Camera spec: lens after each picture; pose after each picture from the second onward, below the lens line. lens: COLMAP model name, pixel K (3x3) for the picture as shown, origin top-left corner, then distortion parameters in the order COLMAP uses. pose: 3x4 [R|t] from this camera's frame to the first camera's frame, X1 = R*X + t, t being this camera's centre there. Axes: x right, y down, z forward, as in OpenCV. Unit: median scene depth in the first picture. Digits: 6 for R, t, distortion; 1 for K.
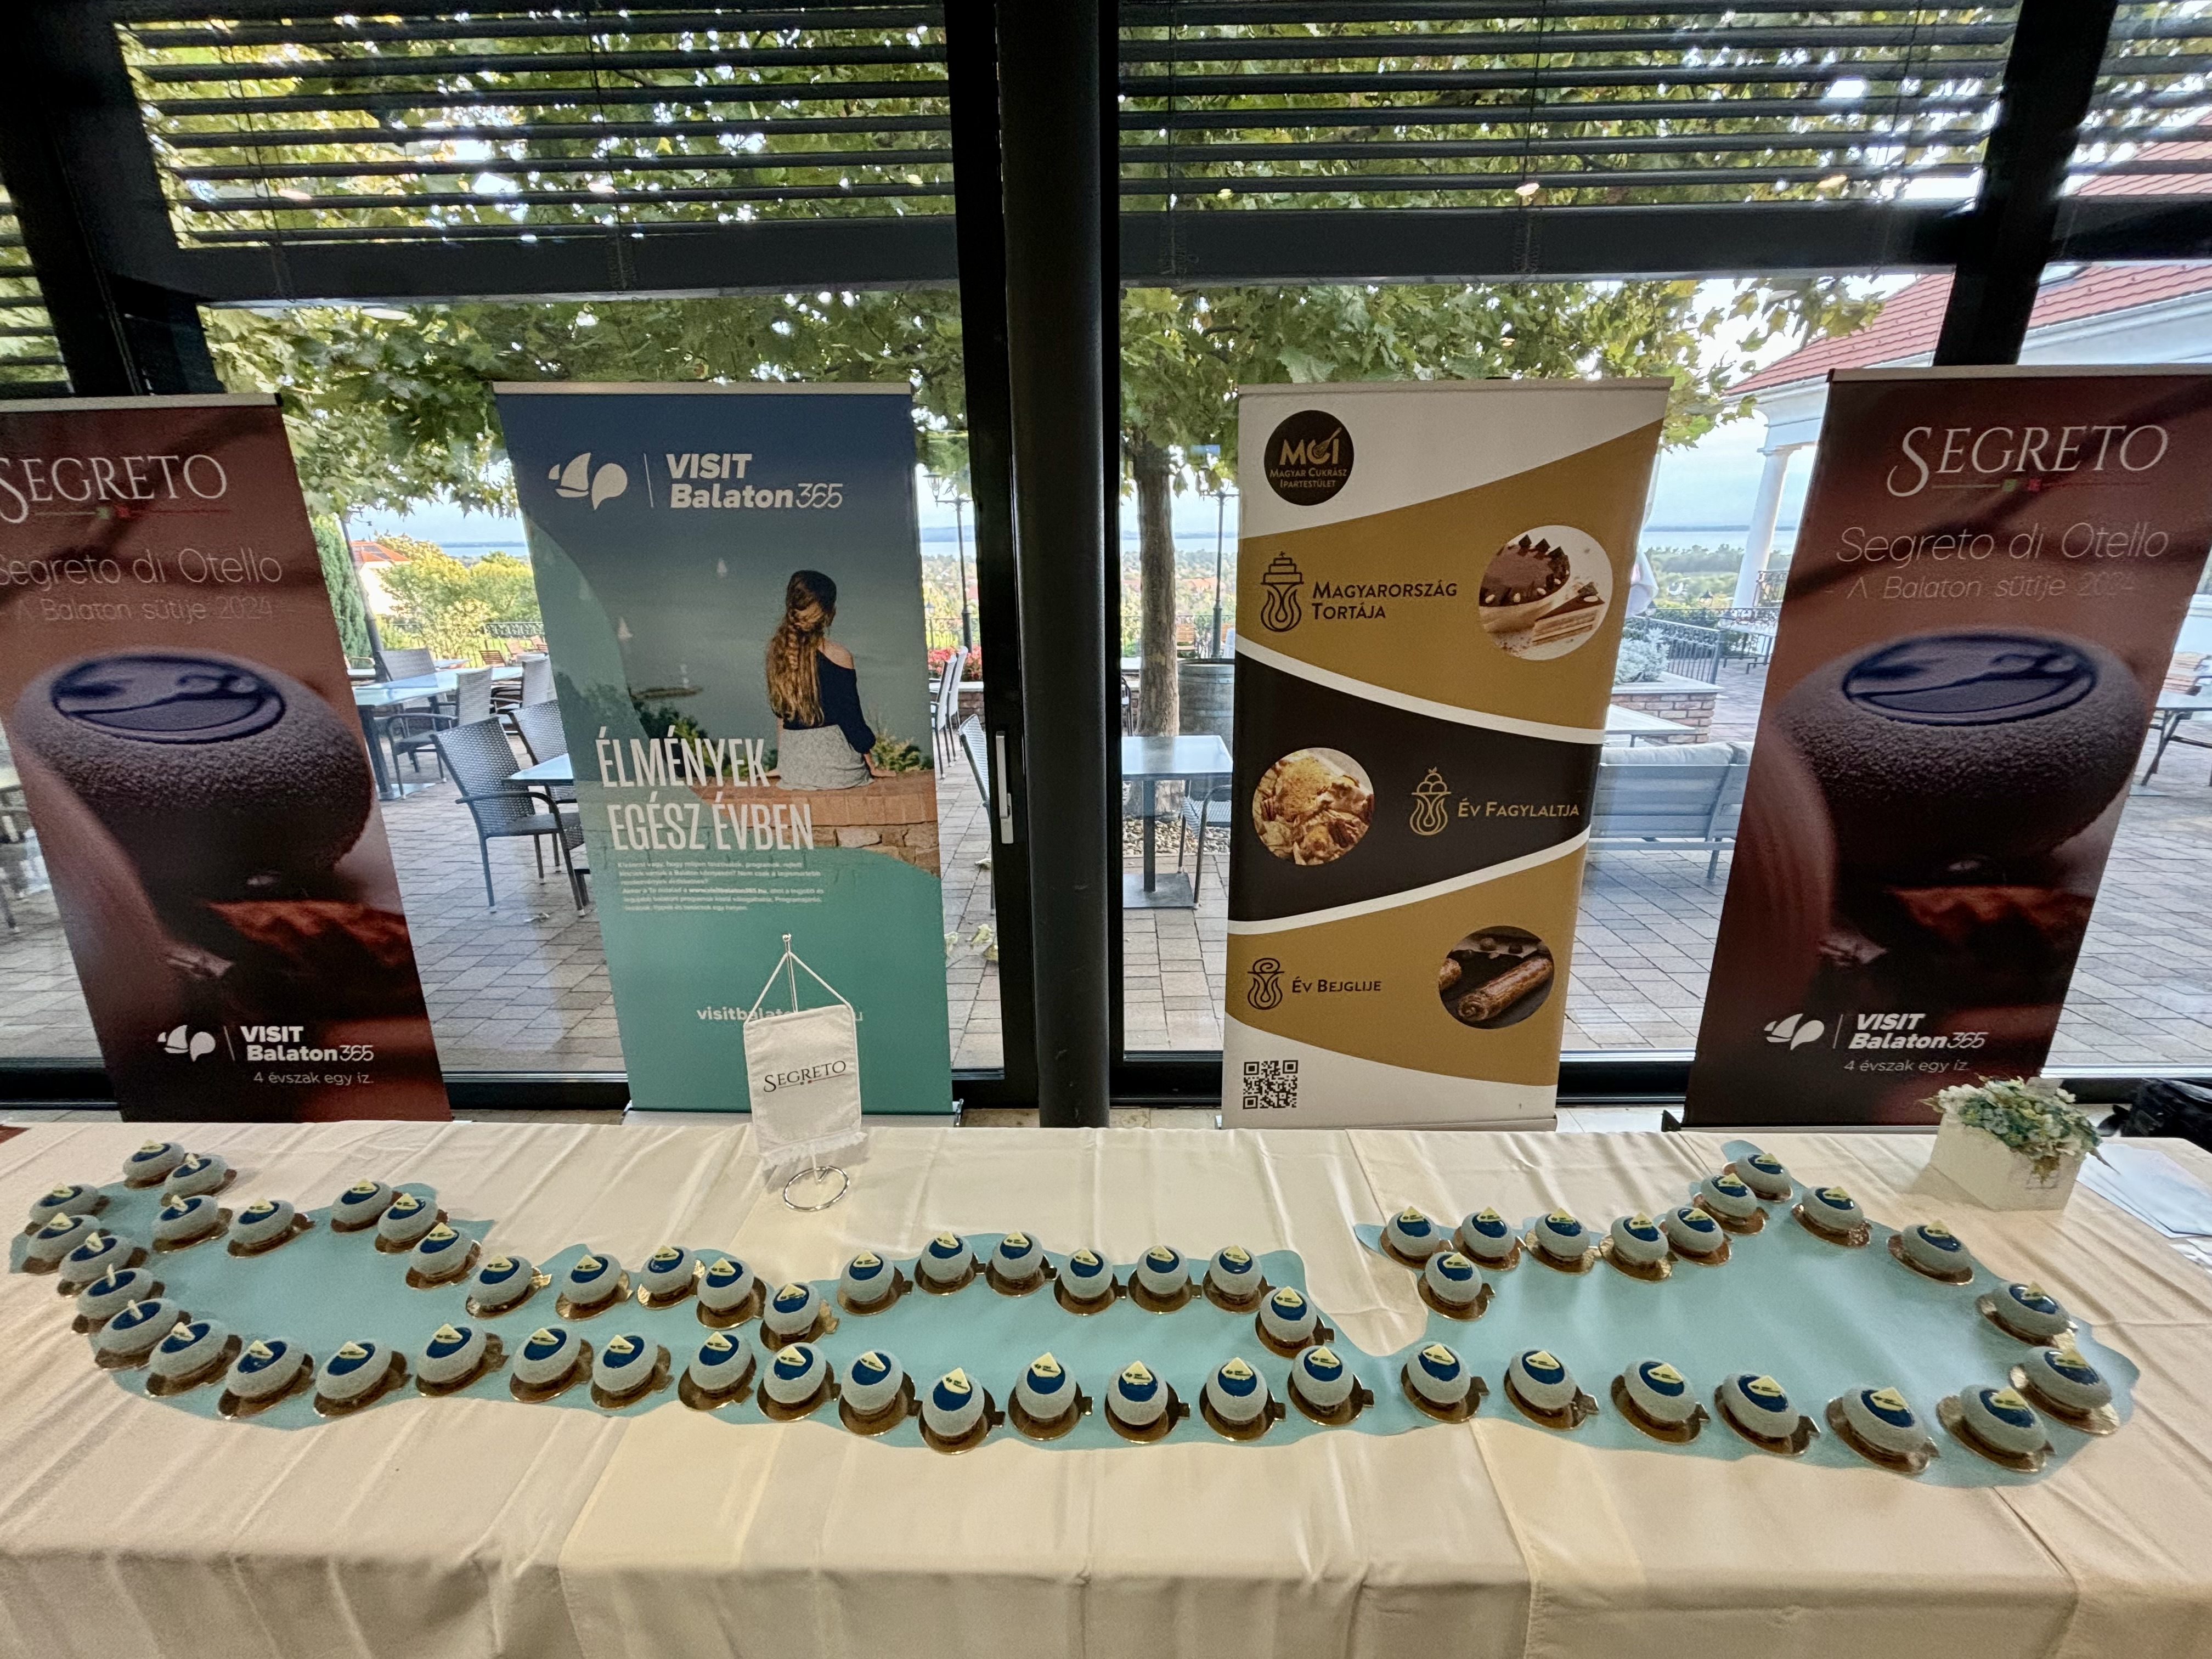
lens RADIAL K [[888.4, 0, 1105.3], [0, 888.4, 827.4], [0, 0, 1]] dist [-0.000084, 0.000037]
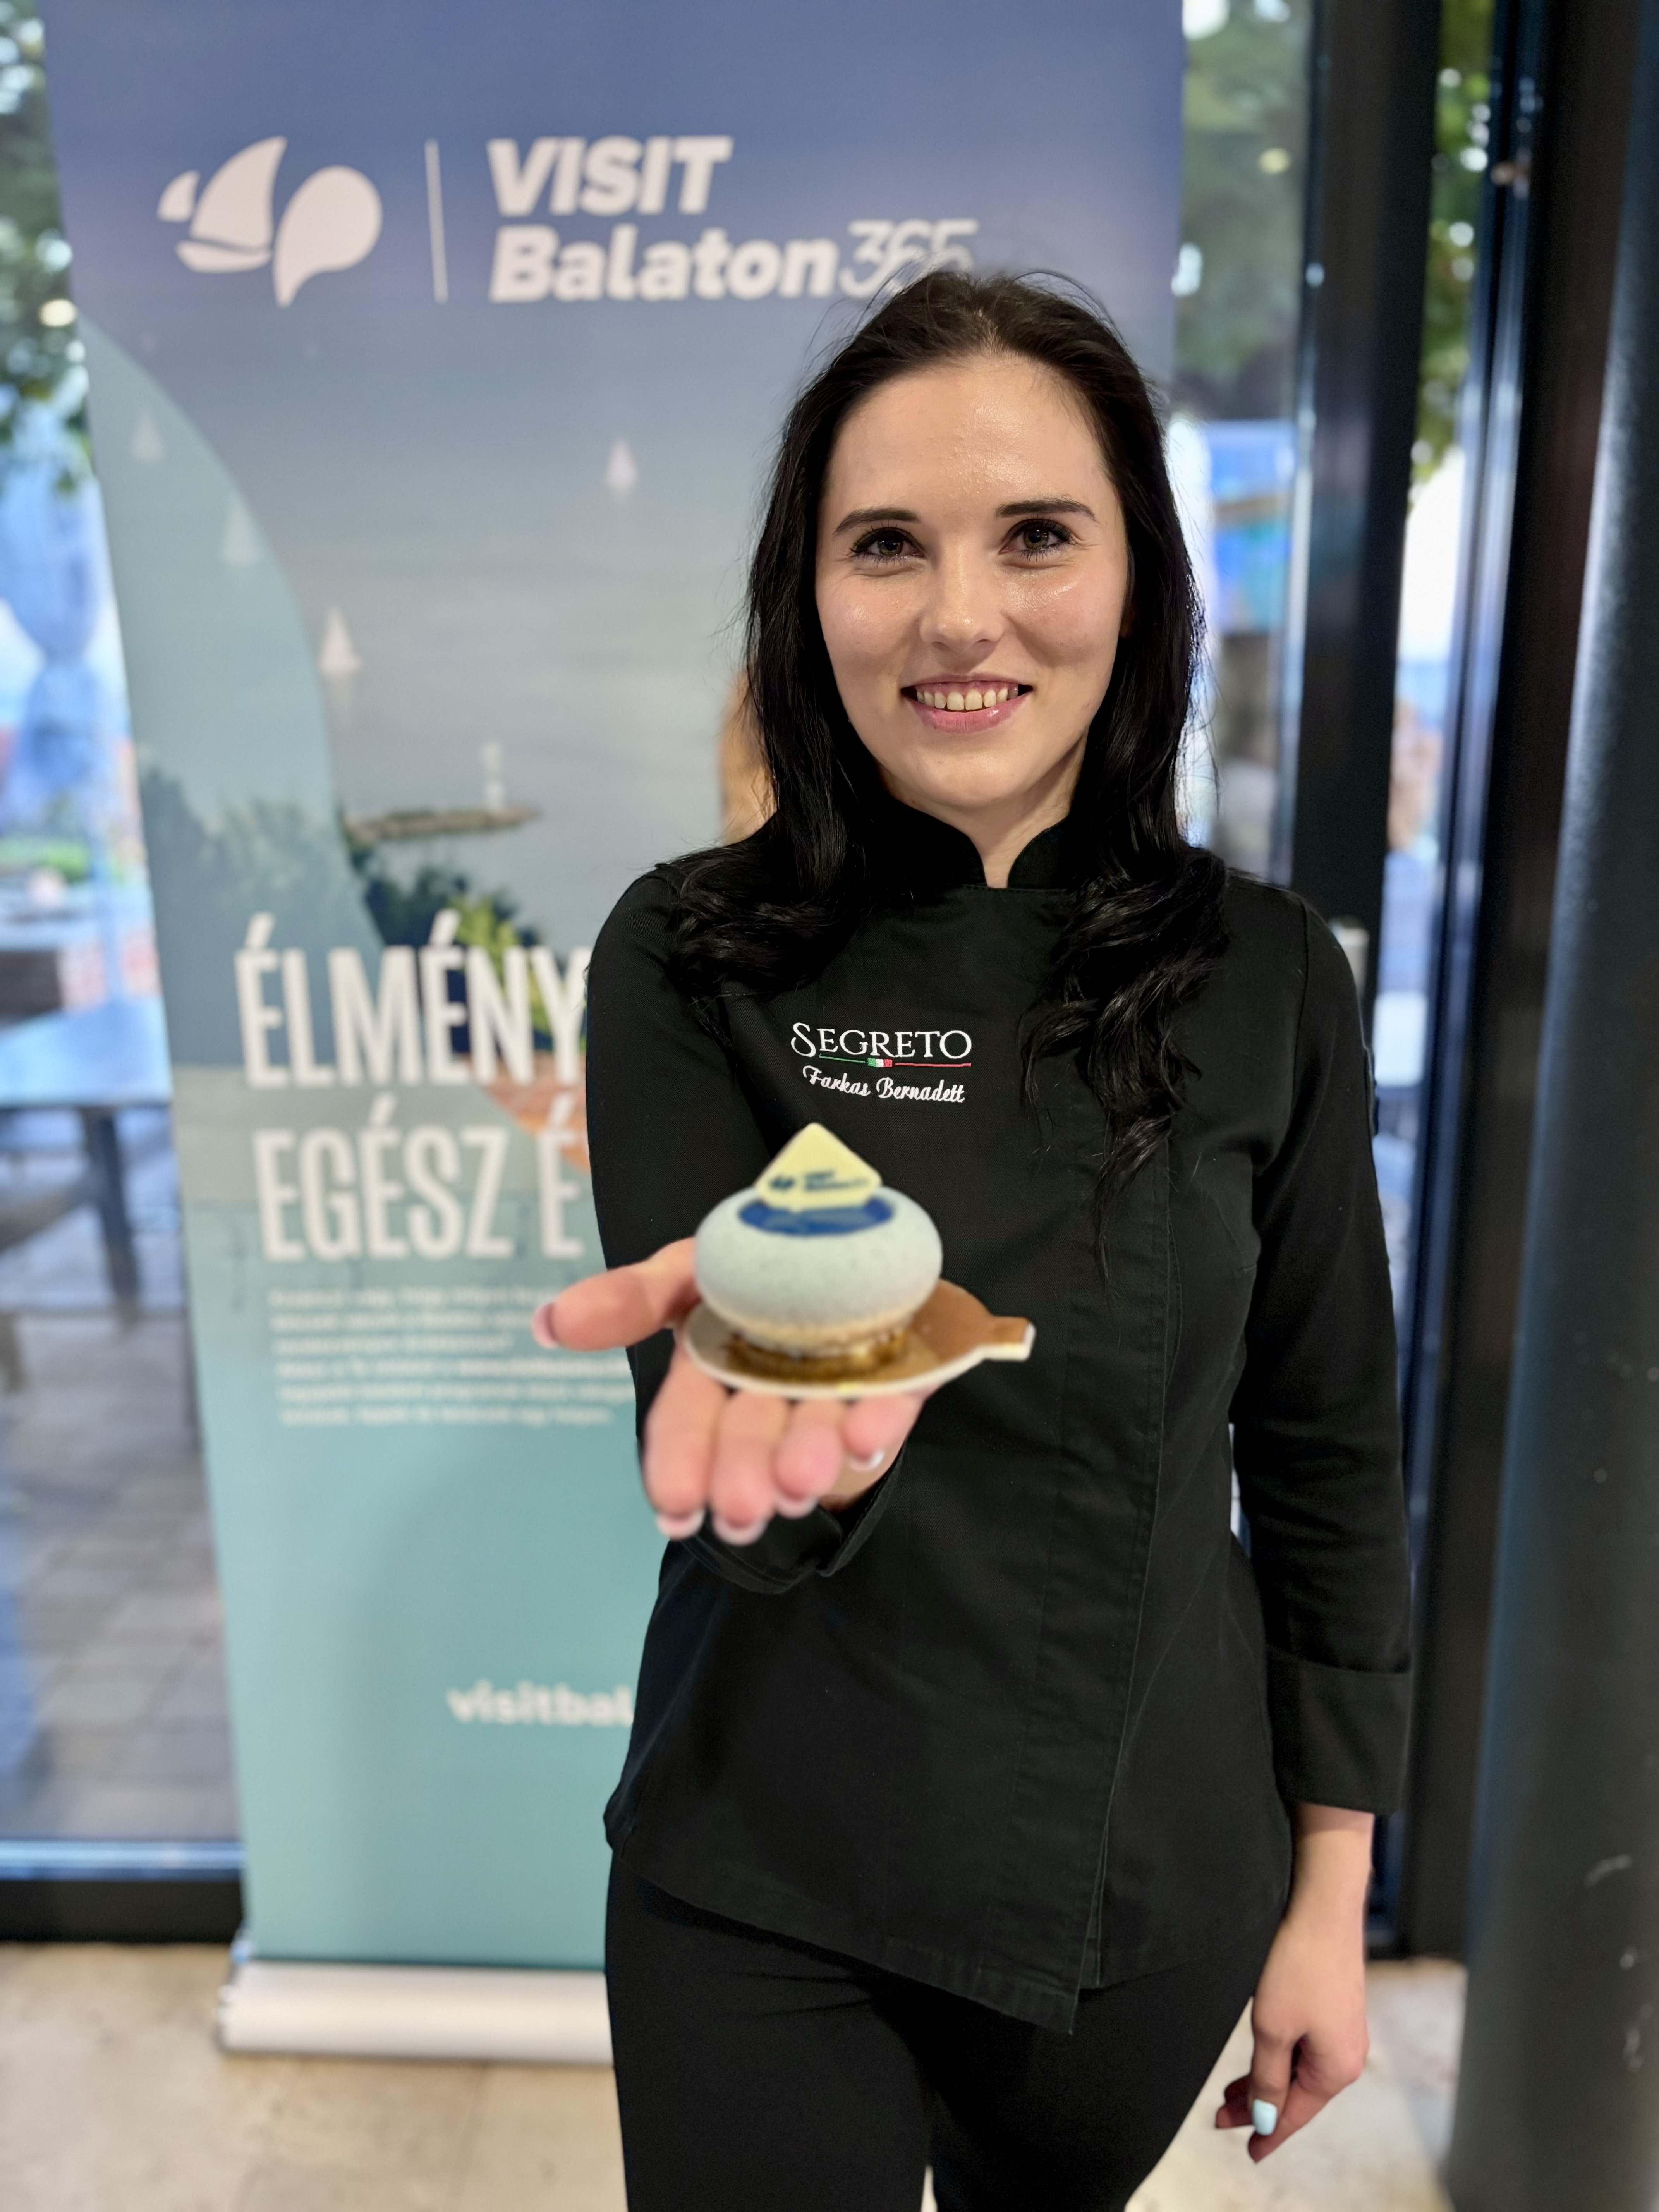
lens RADIAL K [[1688.6, 0, 828.4], [0, 1688.6, 1104.8], [0, 0, 1]] dist [0.025079, -0.002013]
pose [[0.999656, -0.003834, -0.025928, -0.312544], [0.002211, 0.998052, -0.062353, 0.006867], [0.026116, 0.062274, 0.997717, 0.315774]]
